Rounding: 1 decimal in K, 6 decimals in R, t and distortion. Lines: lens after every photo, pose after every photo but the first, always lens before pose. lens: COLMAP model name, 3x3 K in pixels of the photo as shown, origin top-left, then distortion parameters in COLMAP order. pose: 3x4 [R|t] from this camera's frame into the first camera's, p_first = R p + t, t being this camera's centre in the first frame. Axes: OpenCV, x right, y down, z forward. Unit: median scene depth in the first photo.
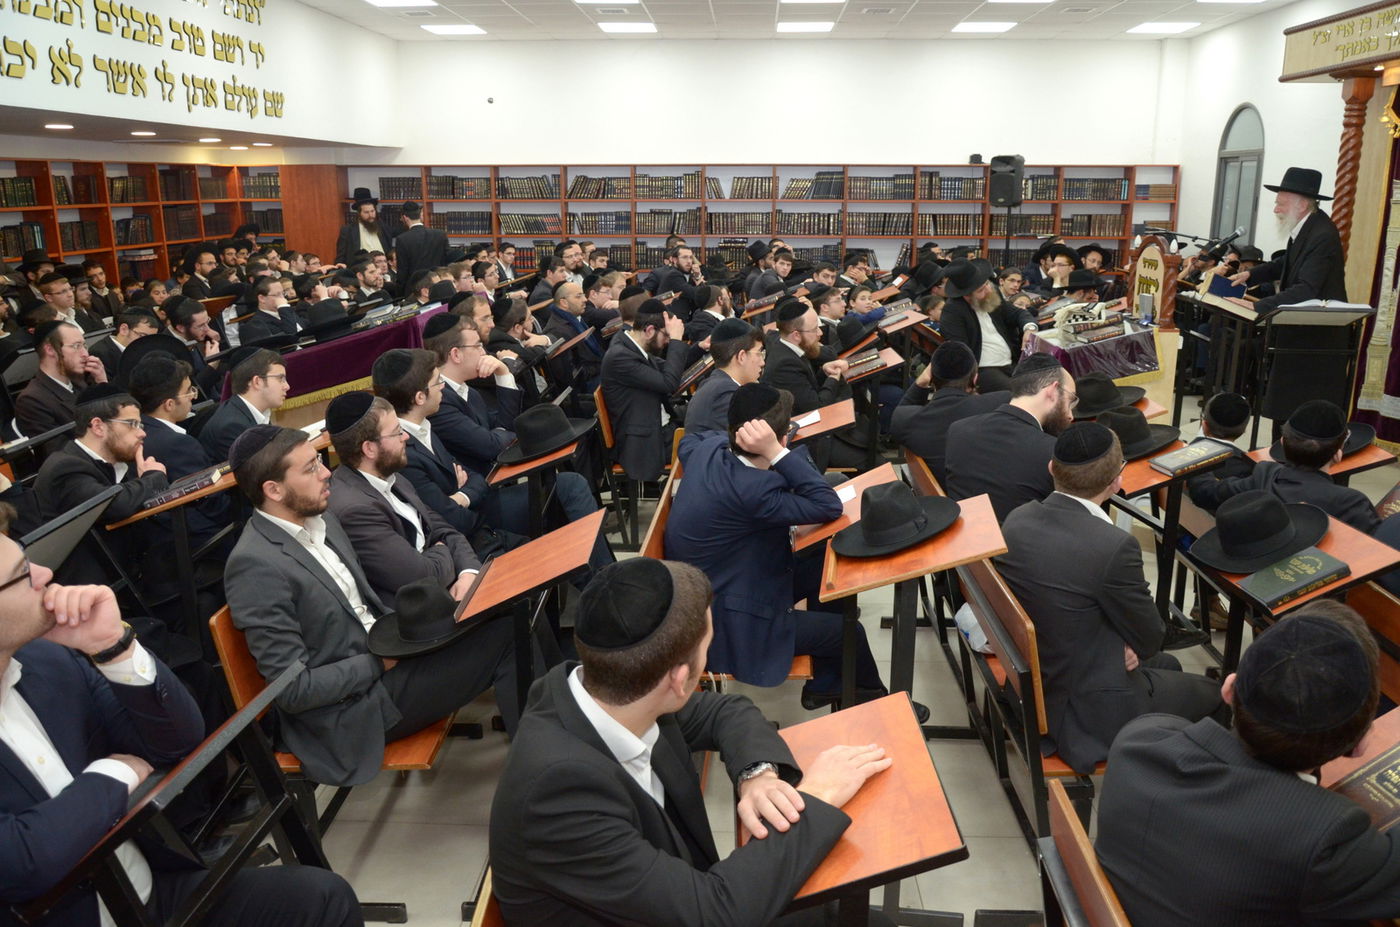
lens RADIAL K [[1080.5, 0, 697.8], [0, 1080.5, 459.8], [0, 0, 1]] dist [0.000977, -0.004932]
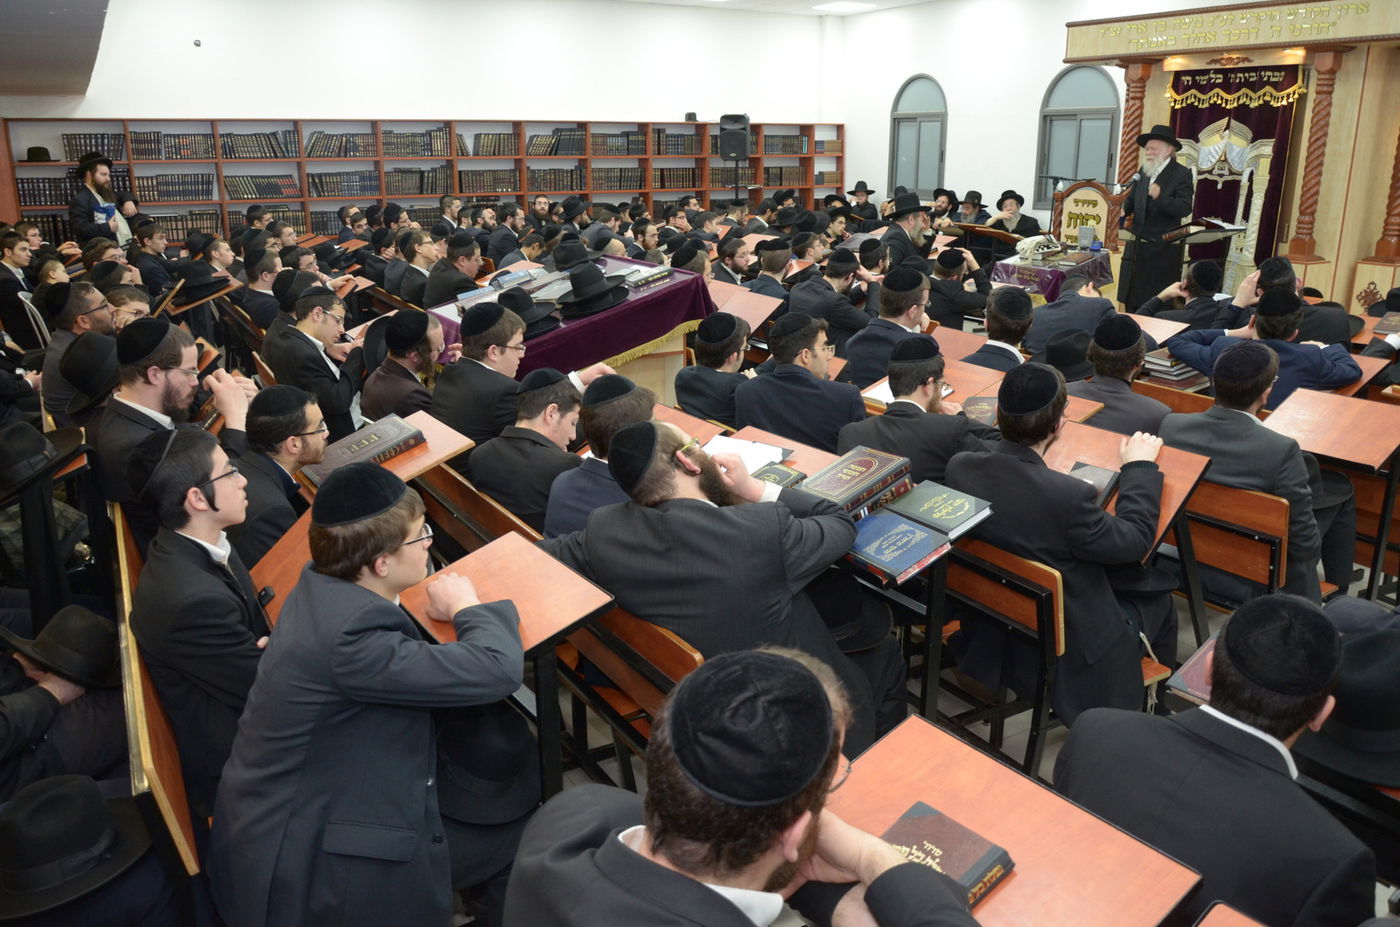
lens RADIAL K [[1080.5, 0, 702.4], [0, 1080.5, 467.7], [0, 0, 1]] dist [0.000977, -0.004932]
pose [[0.844918, -0.157094, 0.511307, -0.350717], [0.132900, 0.987580, 0.083811, -0.016968], [-0.518122, -0.002861, 0.855302, 0.053391]]
